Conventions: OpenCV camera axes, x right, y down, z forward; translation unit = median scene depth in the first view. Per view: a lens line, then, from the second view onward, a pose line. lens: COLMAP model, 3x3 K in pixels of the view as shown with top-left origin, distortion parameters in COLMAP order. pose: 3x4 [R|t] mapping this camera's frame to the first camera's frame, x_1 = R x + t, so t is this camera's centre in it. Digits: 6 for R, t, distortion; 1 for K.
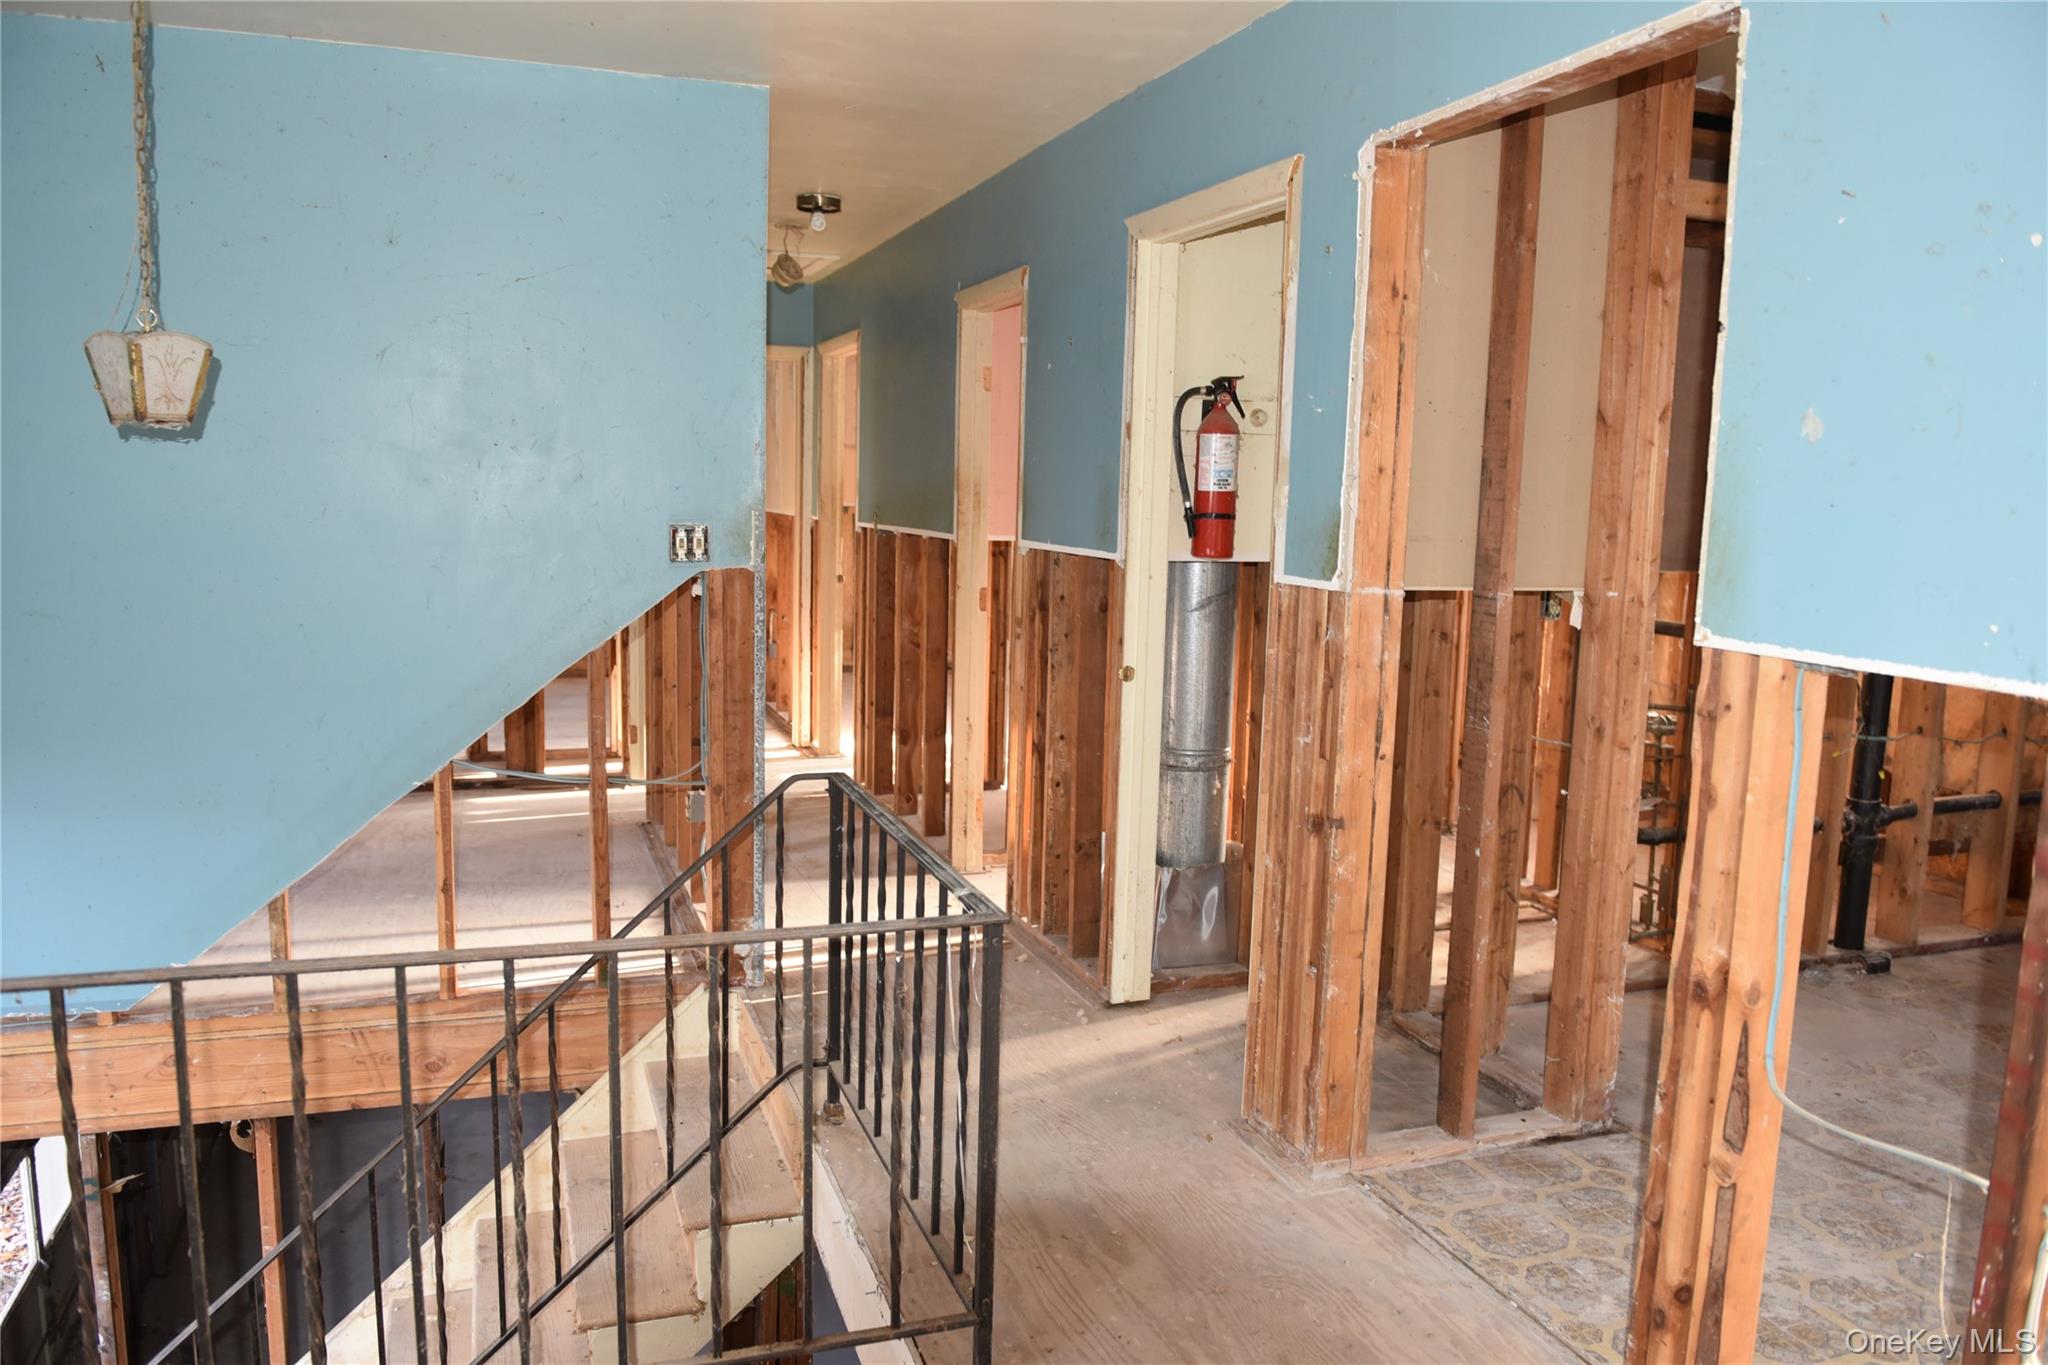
lens RADIAL K [[1476.4, 0, 1024.0], [0, 1476.4, 682.5], [0, 0, 1]] dist [-0.048157, -0.000142]
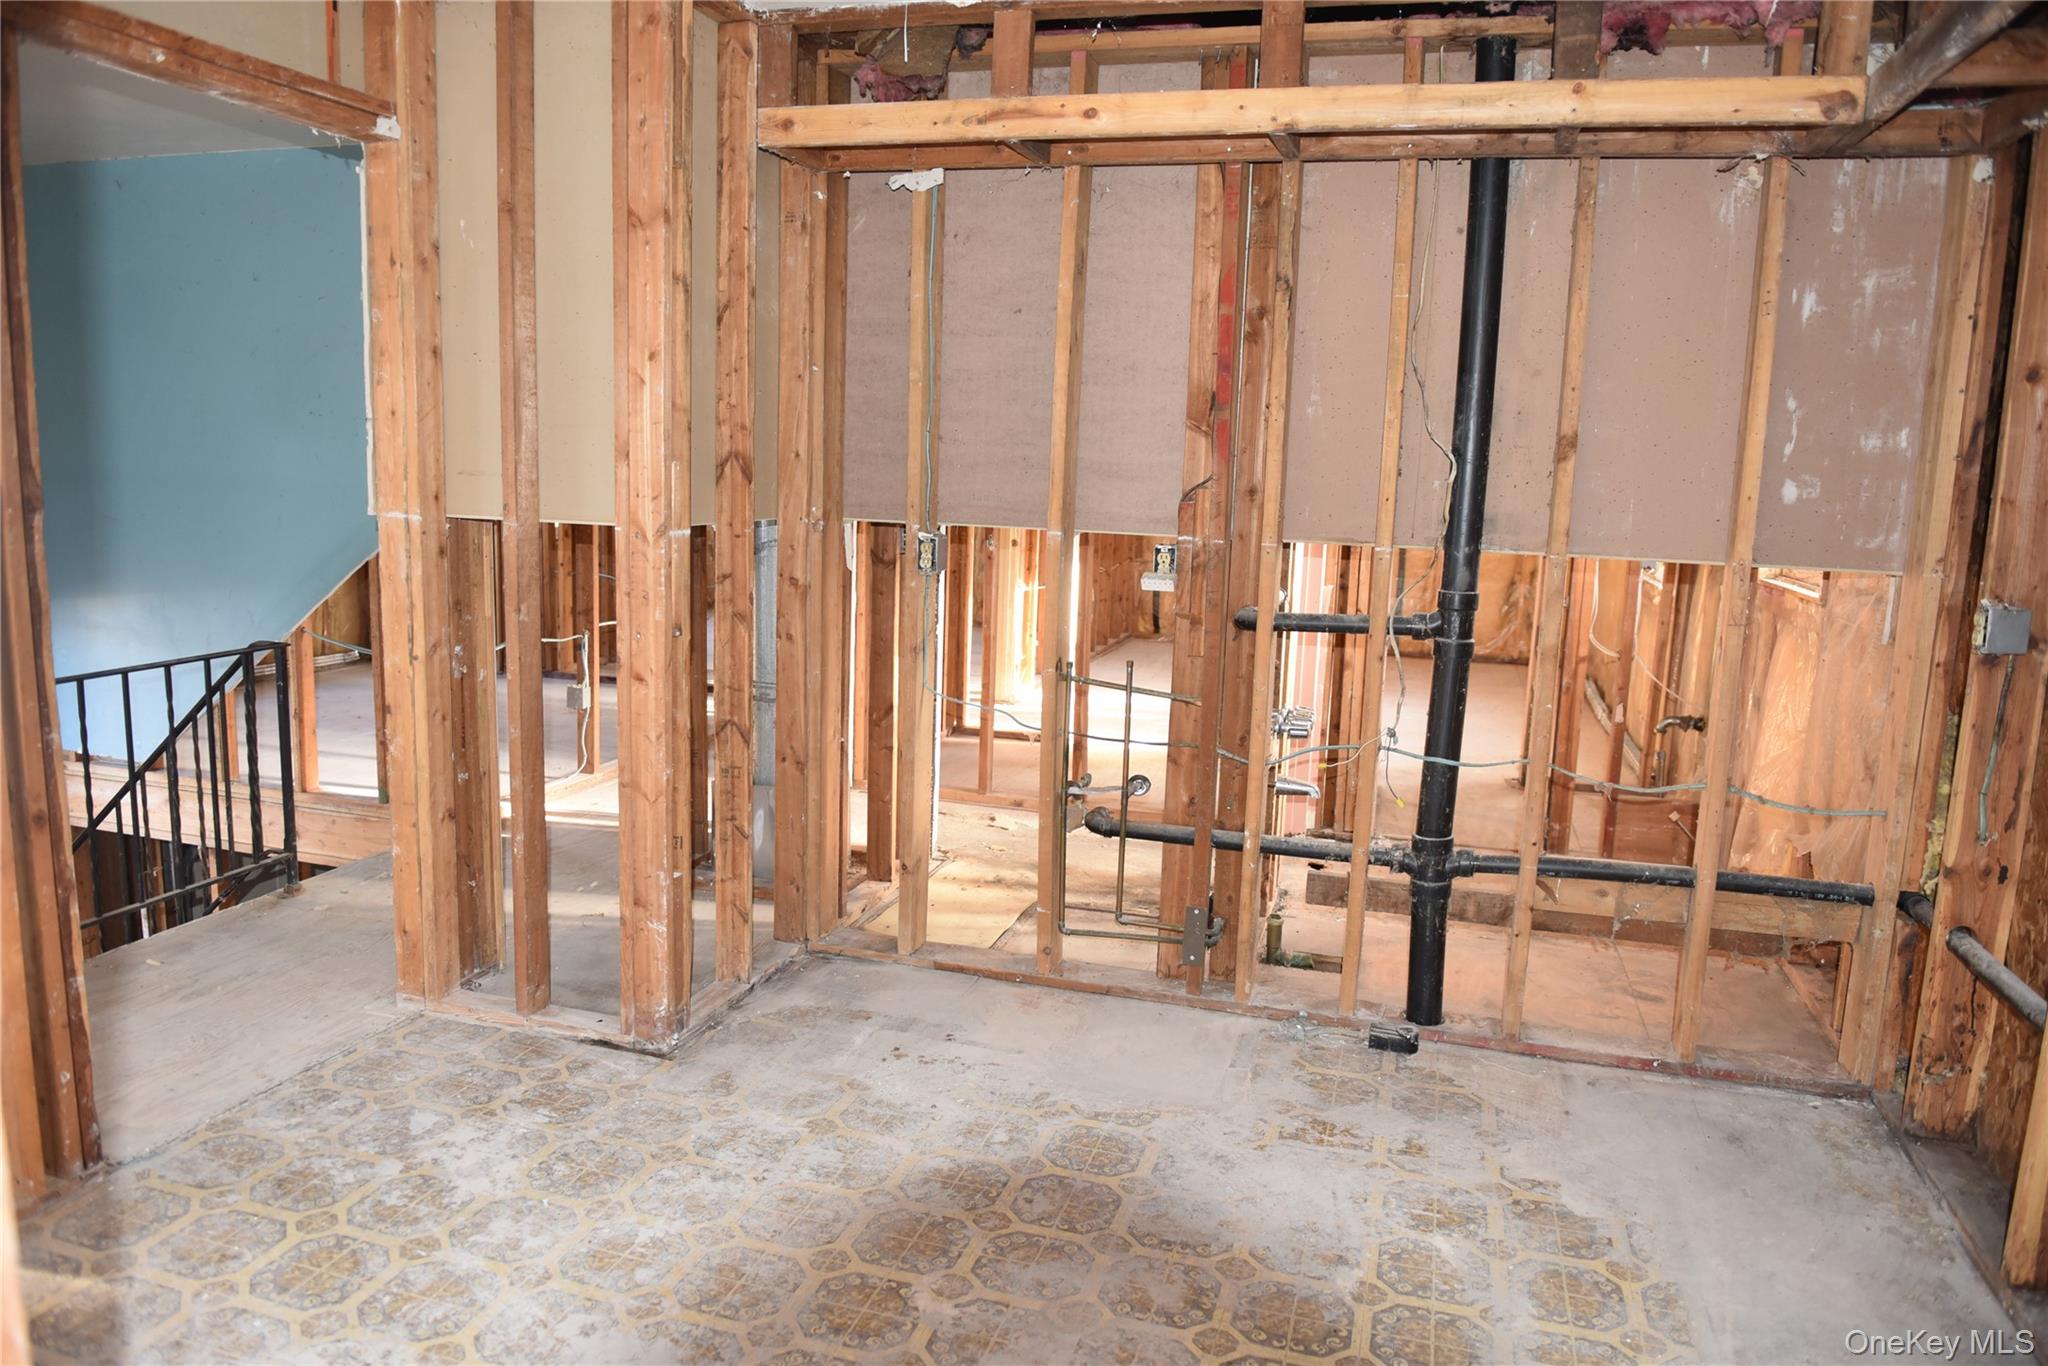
lens RADIAL K [[1389.8, 0, 1019.4], [0, 1389.8, 687.2], [0, 0, 1]] dist [-0.053569, -0.000077]
pose [[0.803402, 0.096892, -0.587501, 1.209059], [-0.093579, 0.994956, 0.036121, -0.009802], [0.588038, 0.025958, 0.808417, 0.372821]]
